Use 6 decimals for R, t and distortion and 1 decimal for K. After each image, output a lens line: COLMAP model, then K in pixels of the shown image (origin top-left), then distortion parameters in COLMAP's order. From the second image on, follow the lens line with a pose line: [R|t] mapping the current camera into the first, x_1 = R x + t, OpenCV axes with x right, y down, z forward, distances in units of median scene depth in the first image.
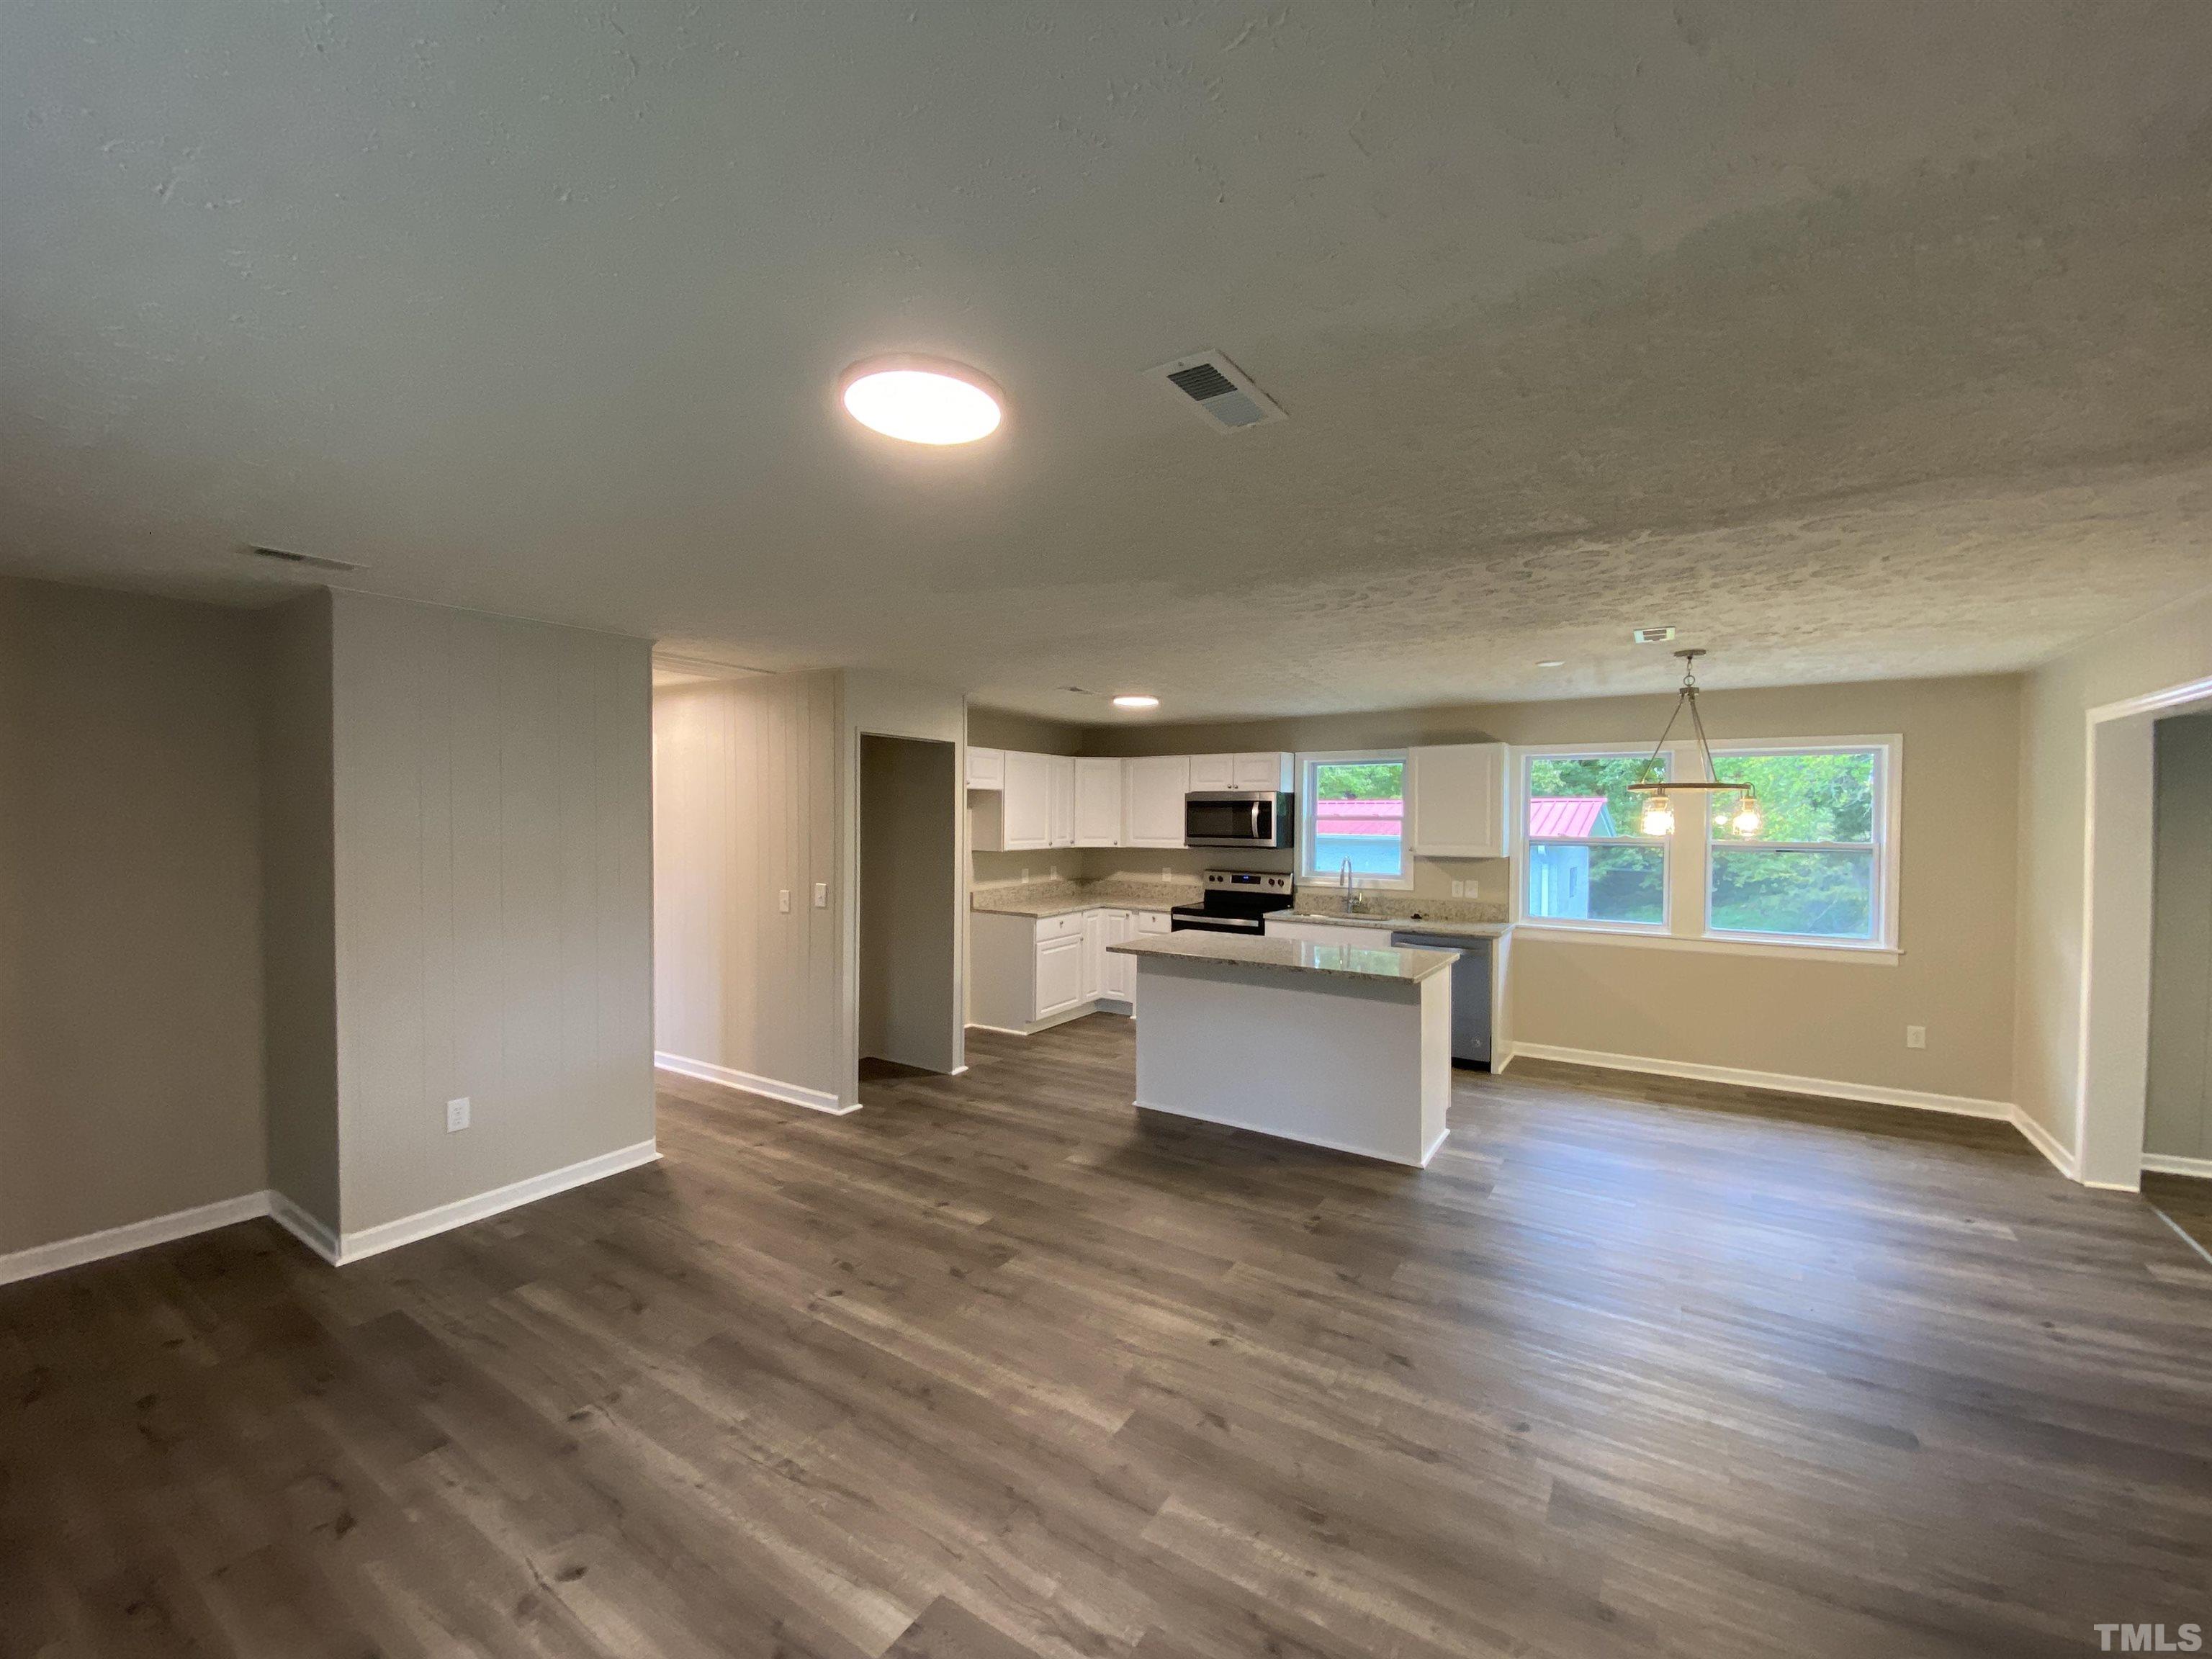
lens RADIAL K [[907.5, 0, 1088.6], [0, 907.5, 812.2], [0, 0, 1]] dist [0.007340, -0.008821]
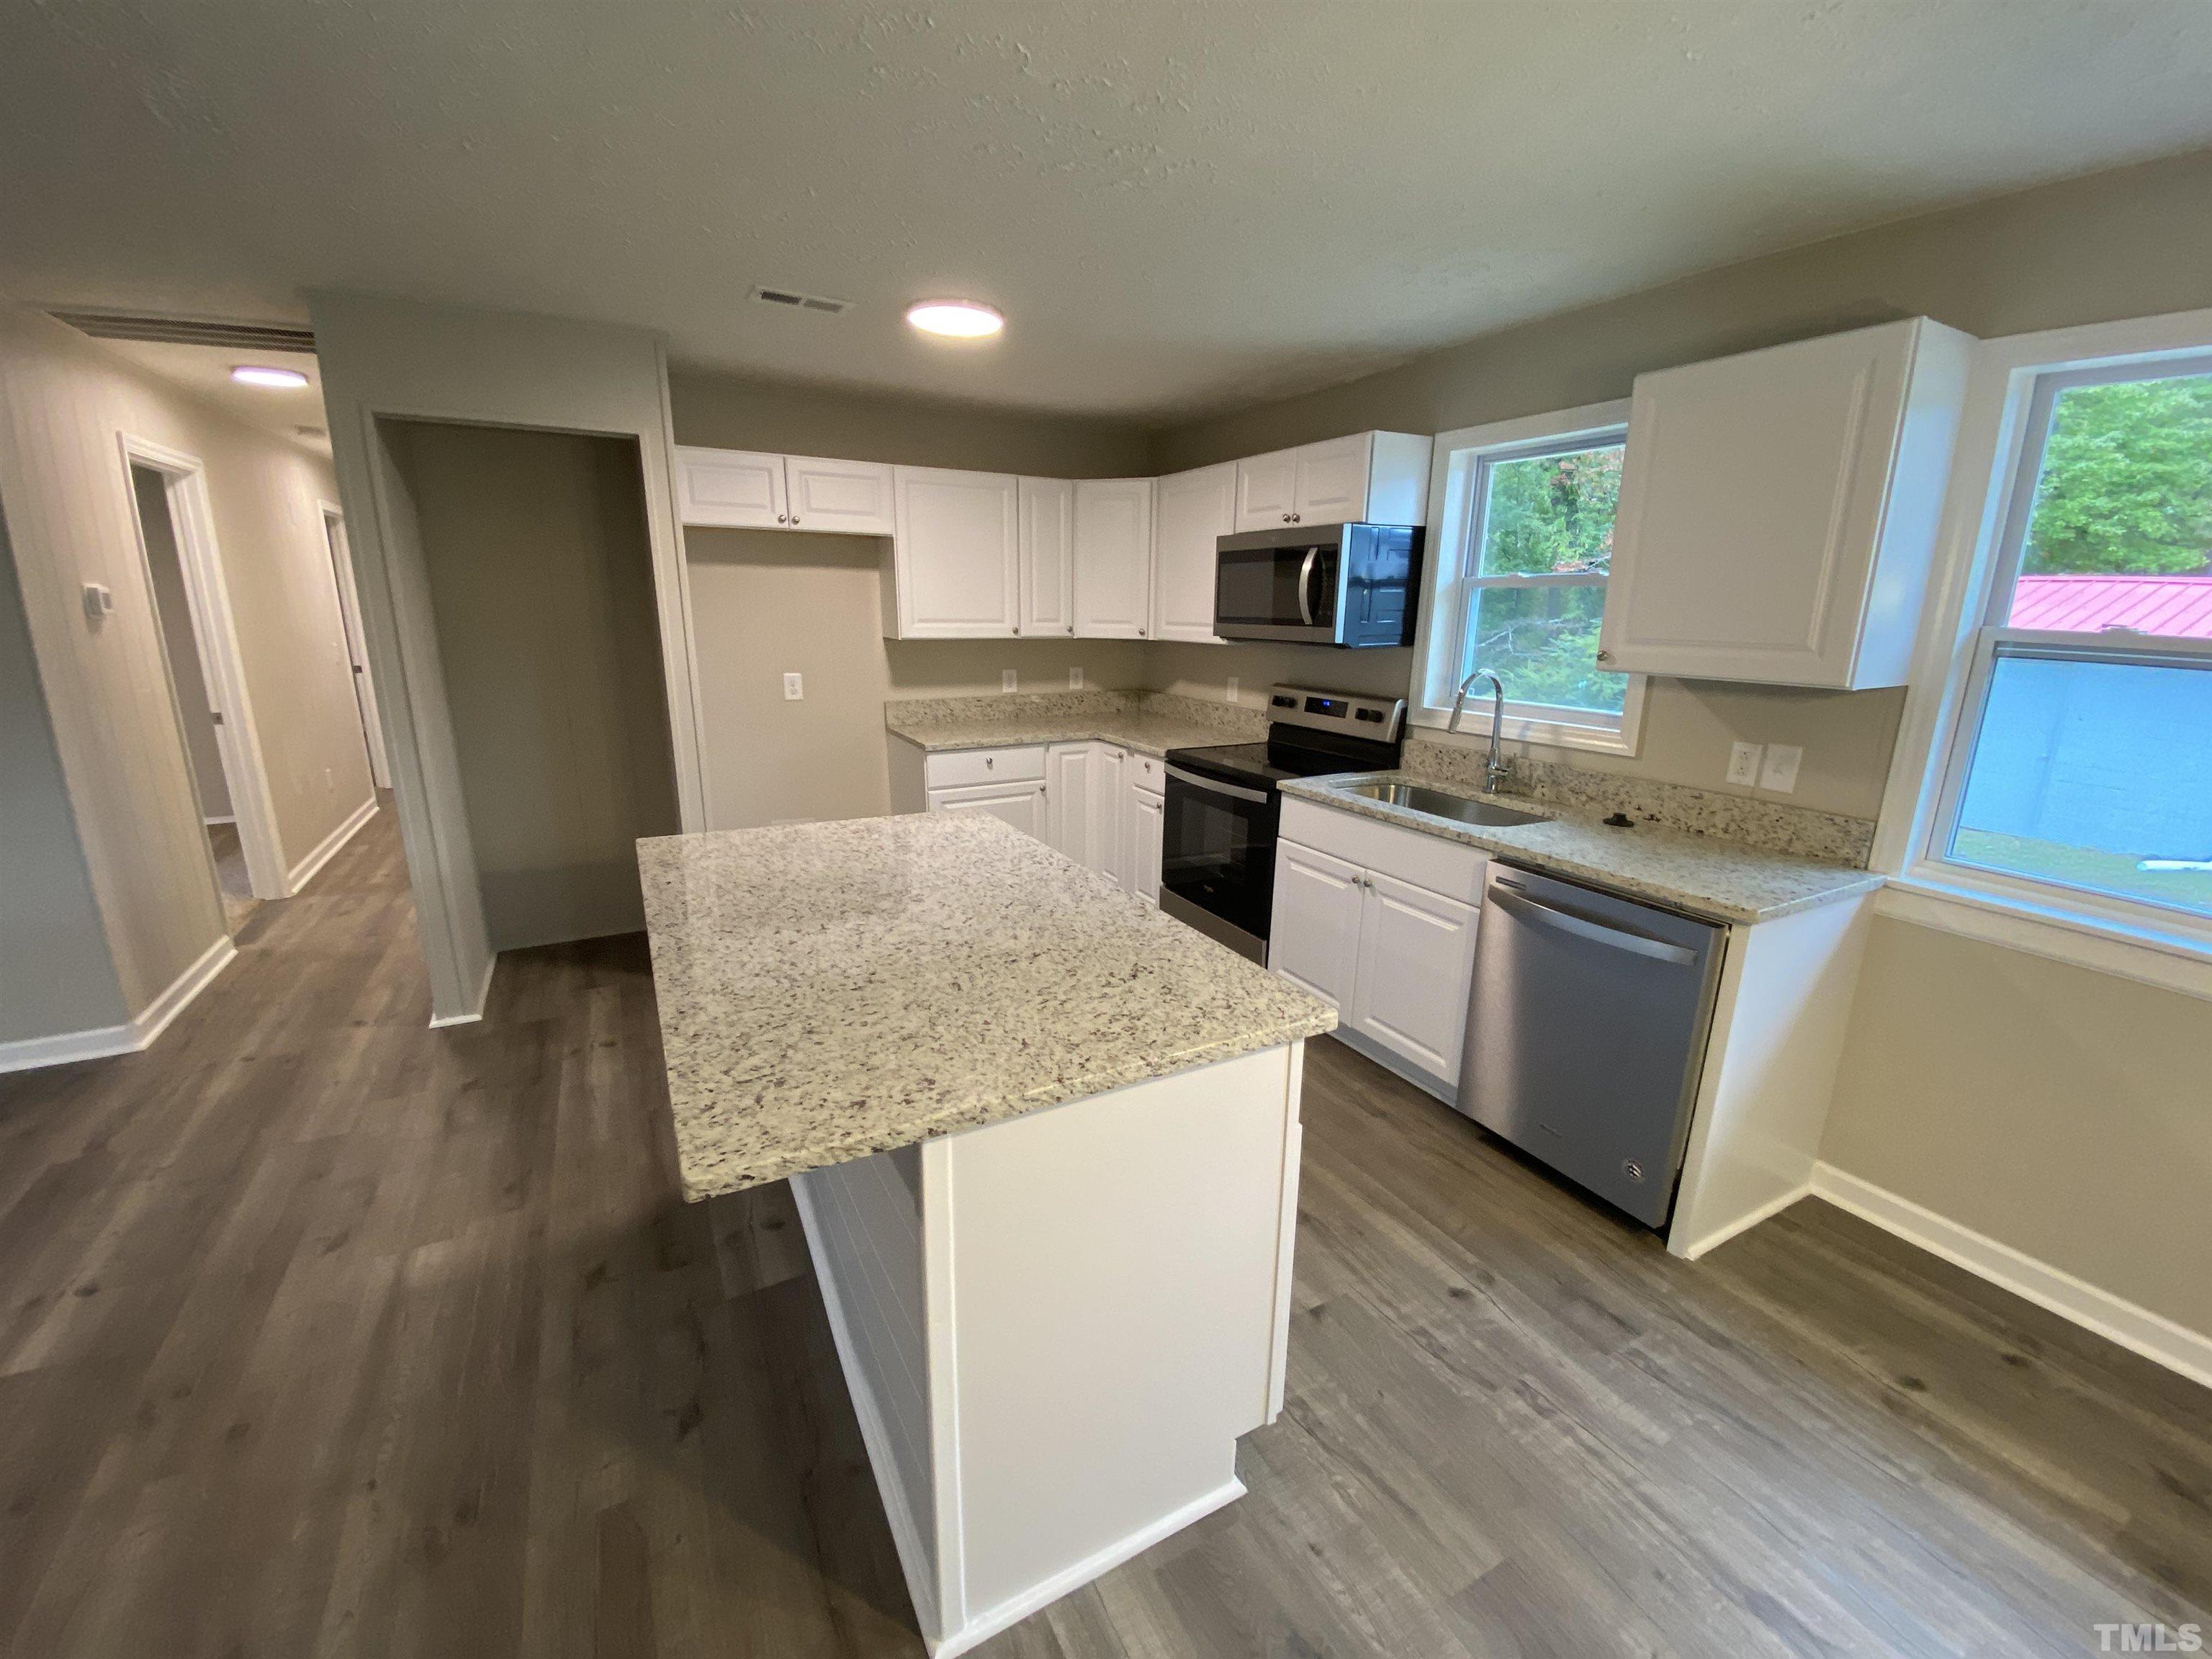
lens RADIAL K [[907.5, 0, 1122.1], [0, 907.5, 826.6], [0, 0, 1]] dist [0.007340, -0.008821]
pose [[0.876375, 0.119331, -0.466613, 0.372234], [-0.005186, 0.971102, 0.238608, 0.019883], [0.481602, -0.206690, 0.851668, 0.559996]]
